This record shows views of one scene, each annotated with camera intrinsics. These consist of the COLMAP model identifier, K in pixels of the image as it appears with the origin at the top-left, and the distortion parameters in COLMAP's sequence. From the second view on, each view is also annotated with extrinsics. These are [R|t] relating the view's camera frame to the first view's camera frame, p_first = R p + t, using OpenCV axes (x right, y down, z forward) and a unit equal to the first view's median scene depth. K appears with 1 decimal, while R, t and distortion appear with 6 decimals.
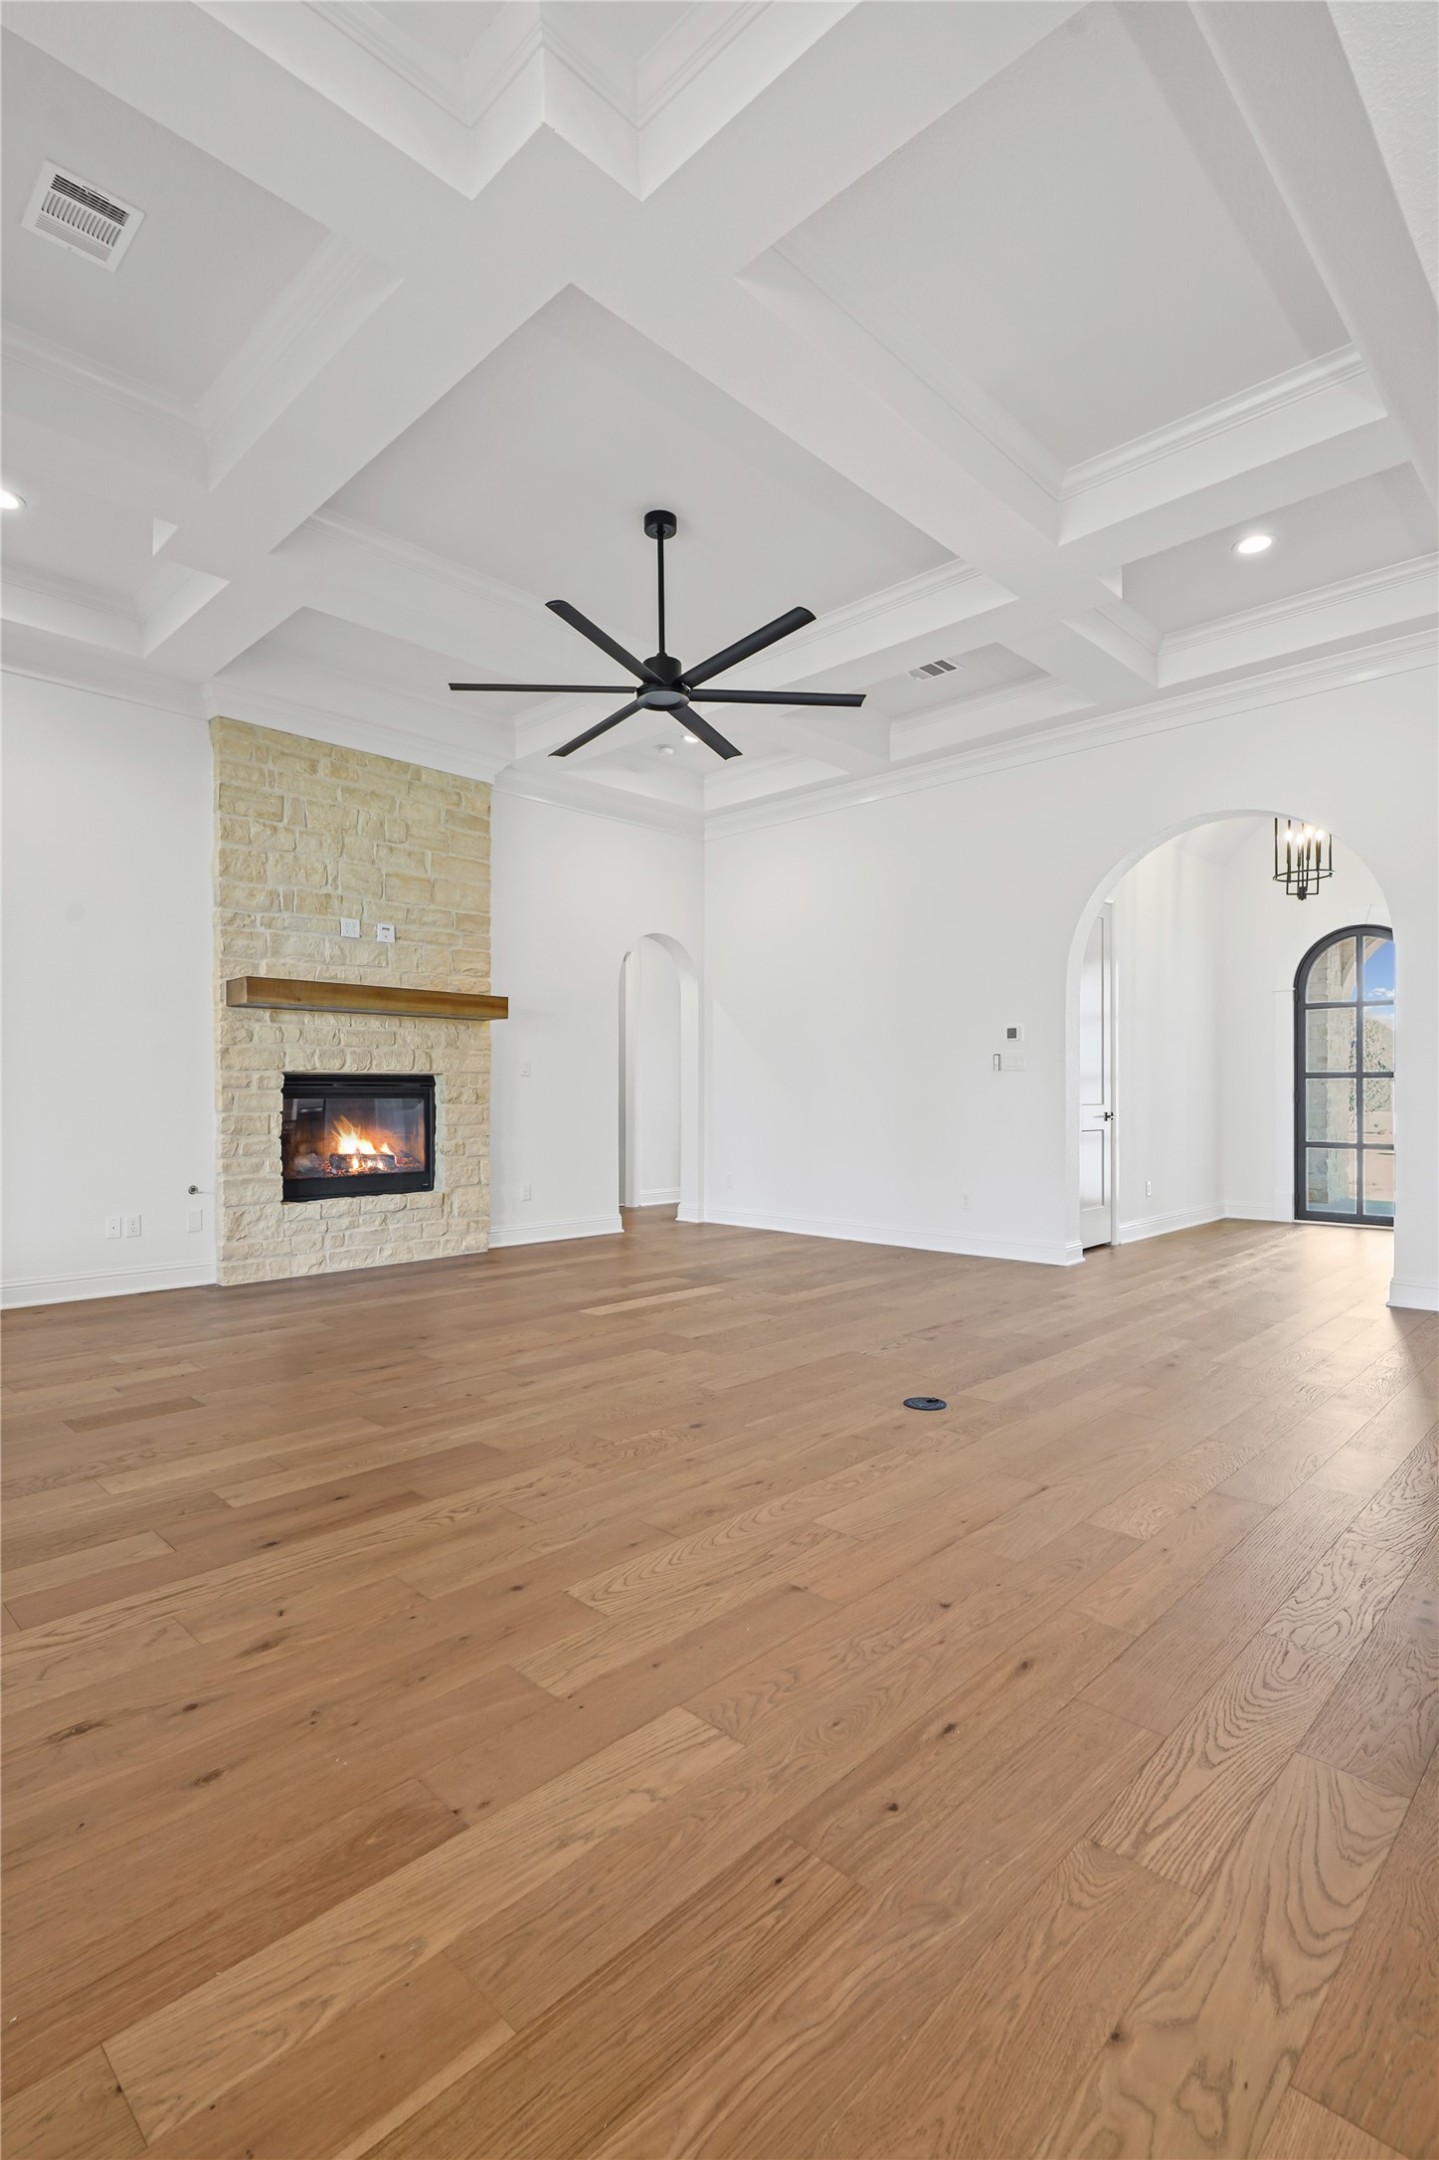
lens RADIAL K [[1027.9, 0, 716.4], [0, 1027.9, 1093.3], [0, 0, 1]] dist [-0.003534, 0.000566]
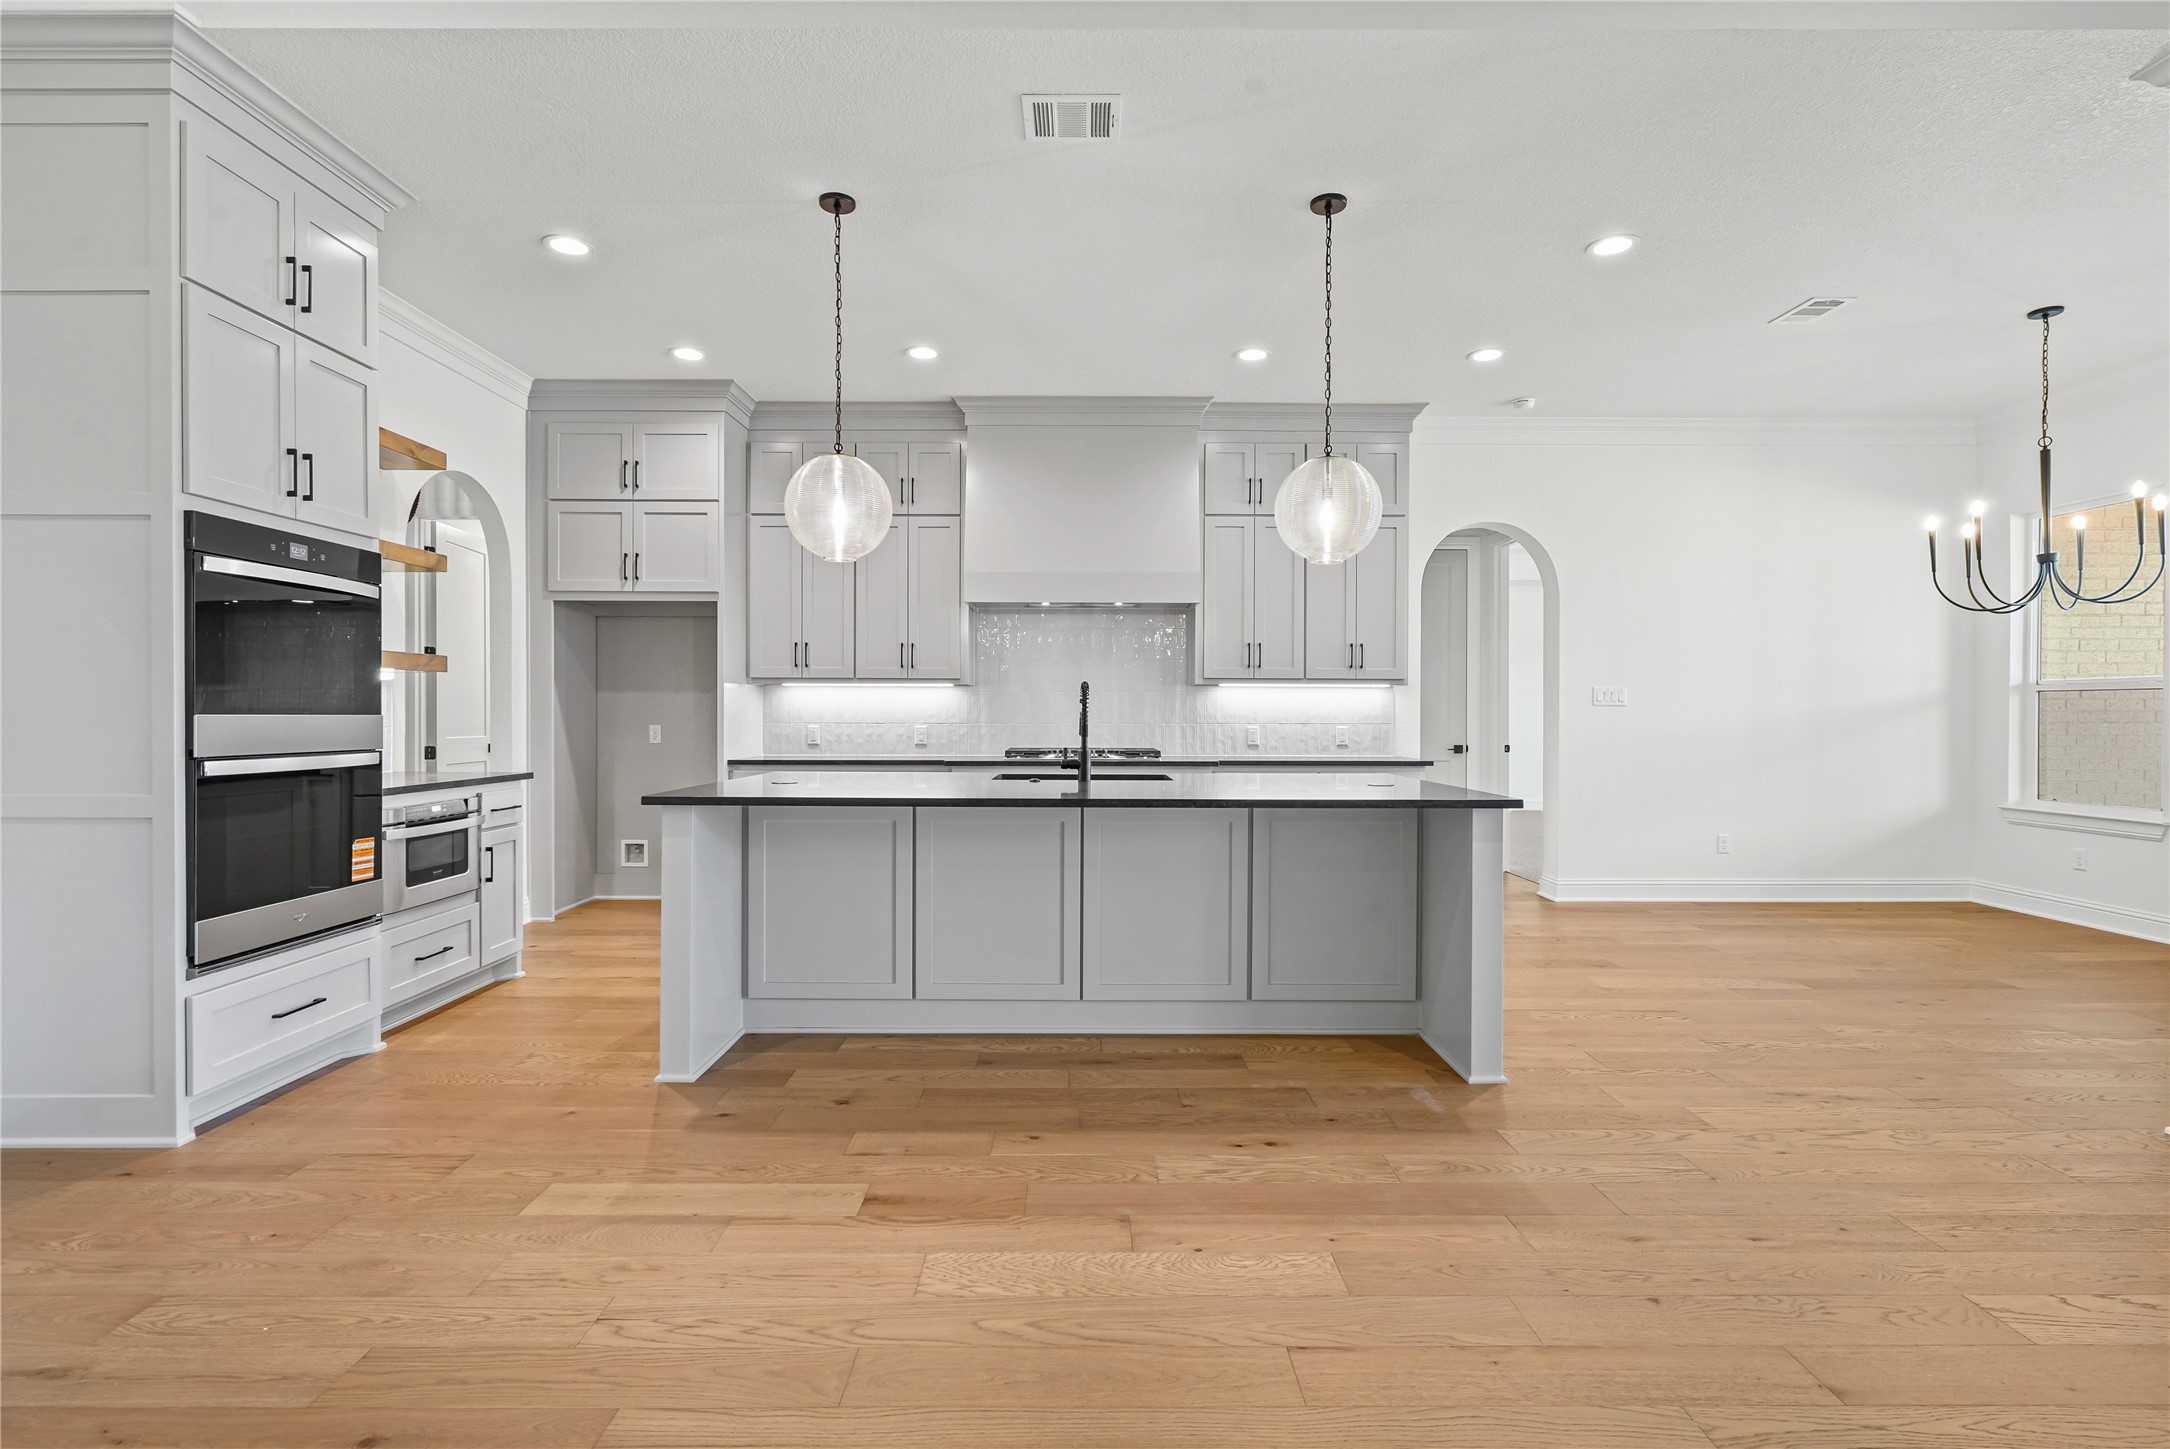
lens RADIAL K [[1015.2, 0, 1083.3], [0, 1015.2, 712.7], [0, 0, 1]] dist [0.000039, -0.000253]
pose [[-0.700528, -0.001104, 0.713624, -0.027187], [-0.000352, 0.999999, 0.001201, -0.016181], [-0.713624, 0.000591, -0.700528, 0.713484]]
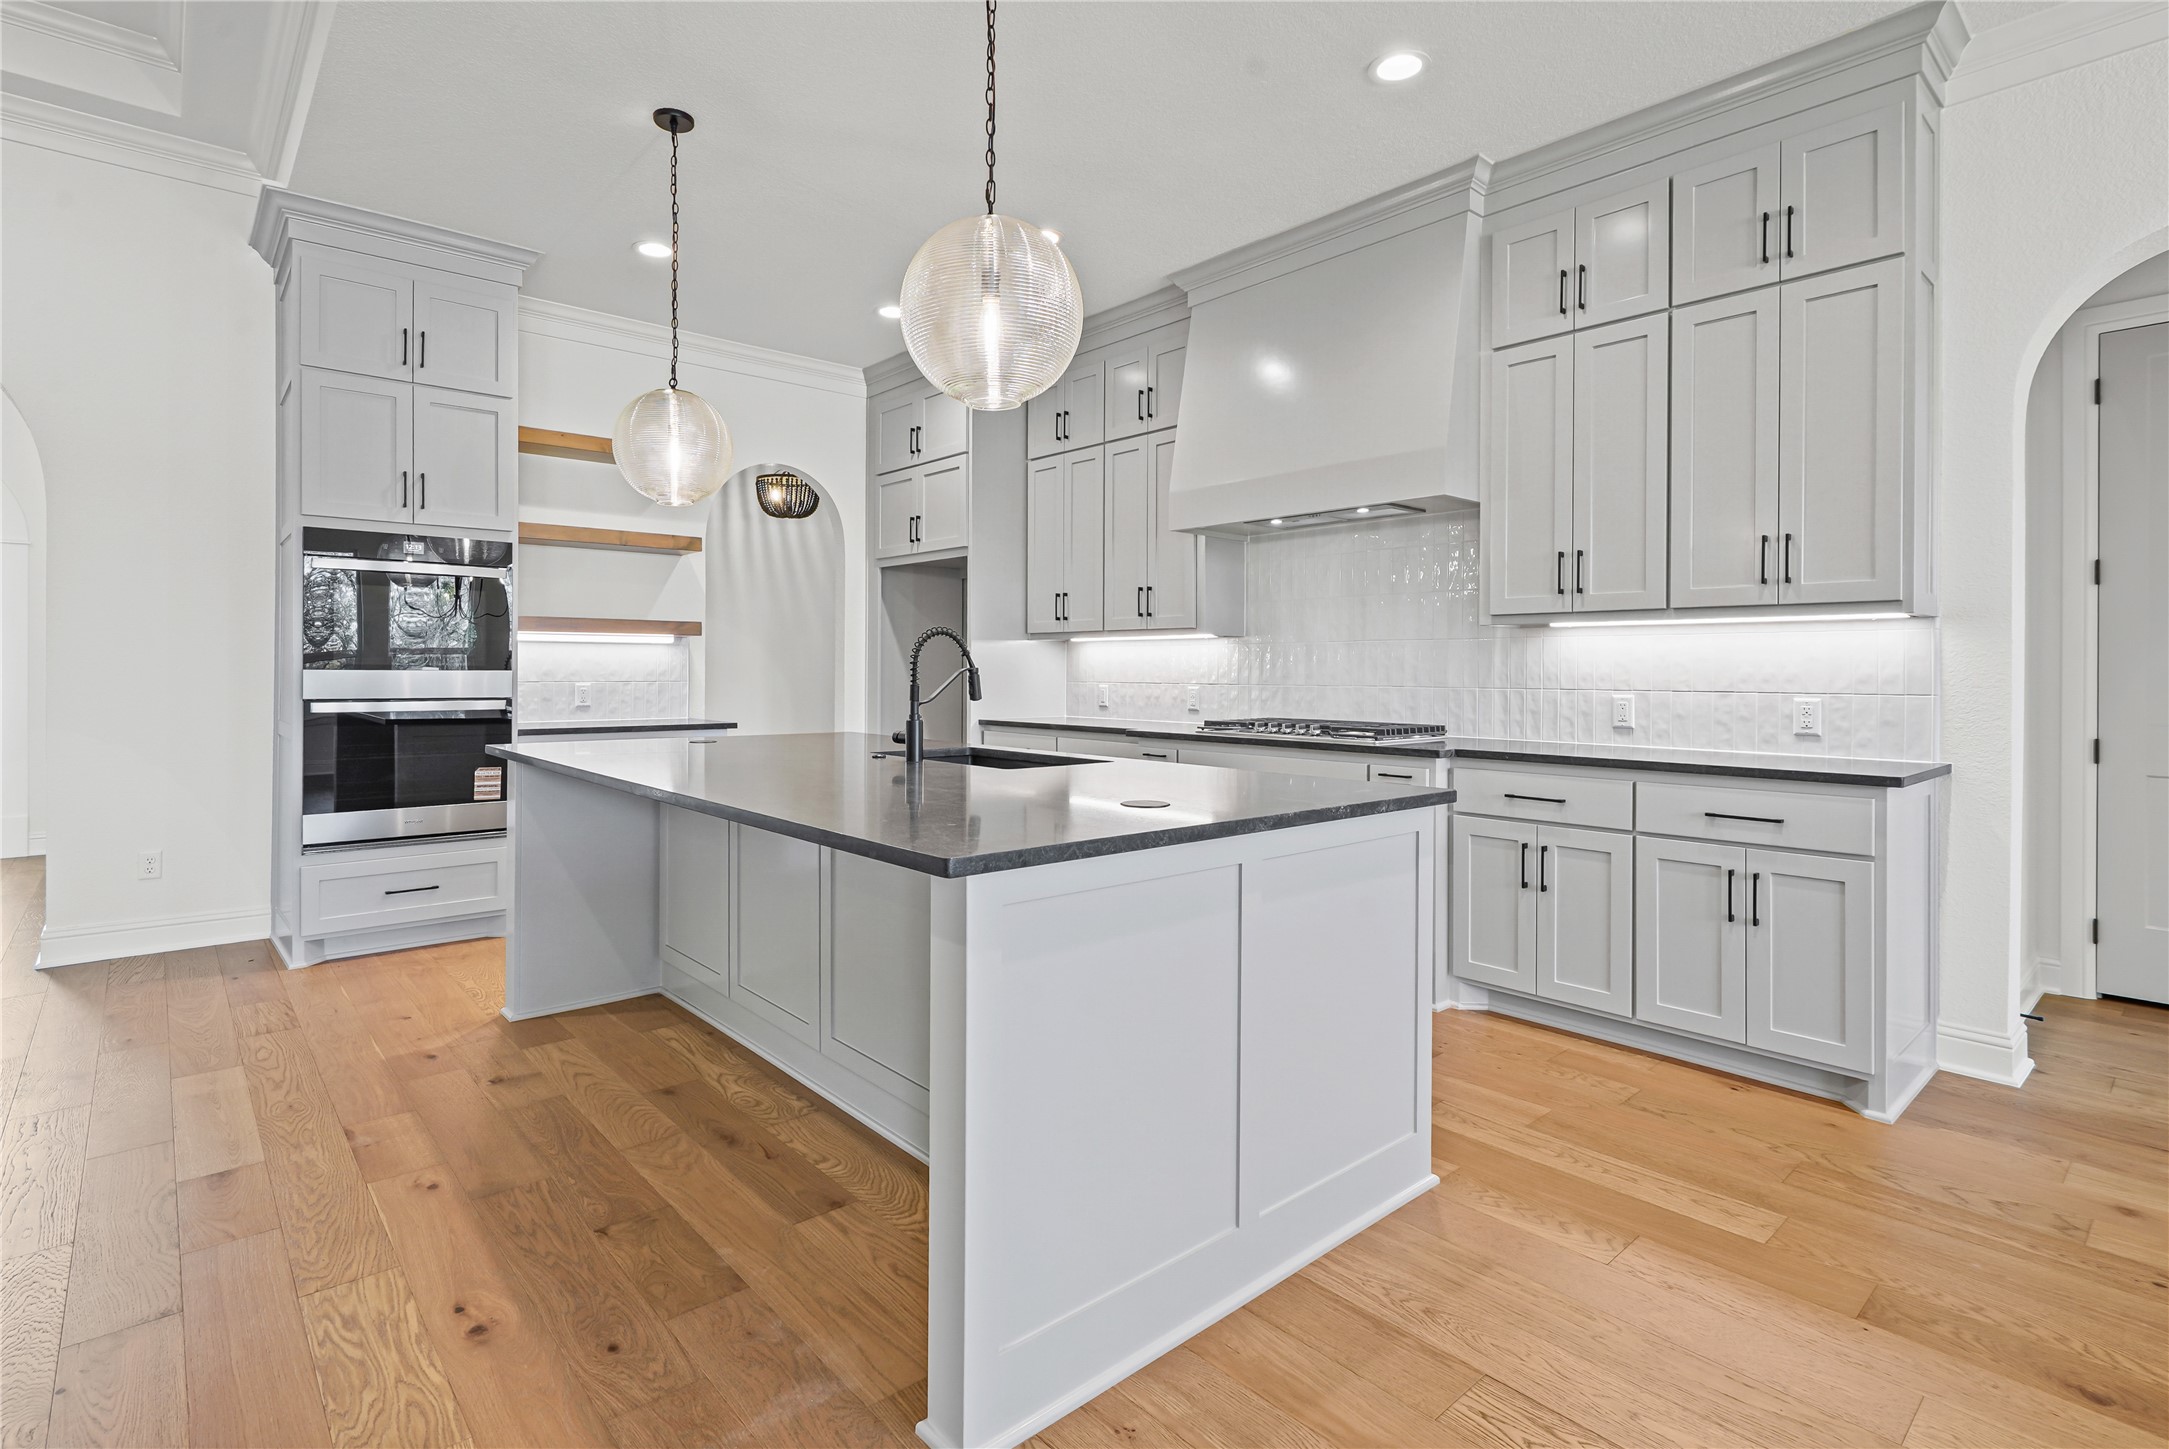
lens RADIAL K [[1043.2, 0, 1065.4], [0, 1043.2, 672.0], [0, 0, 1]] dist [-0.002351, -0.000007]
pose [[0.078813, 0.000023, 0.996889, -0.049098], [-0.001766, 0.999998, 0.000116, -0.013952], [-0.996888, -0.001770, 0.078813, 0.150141]]
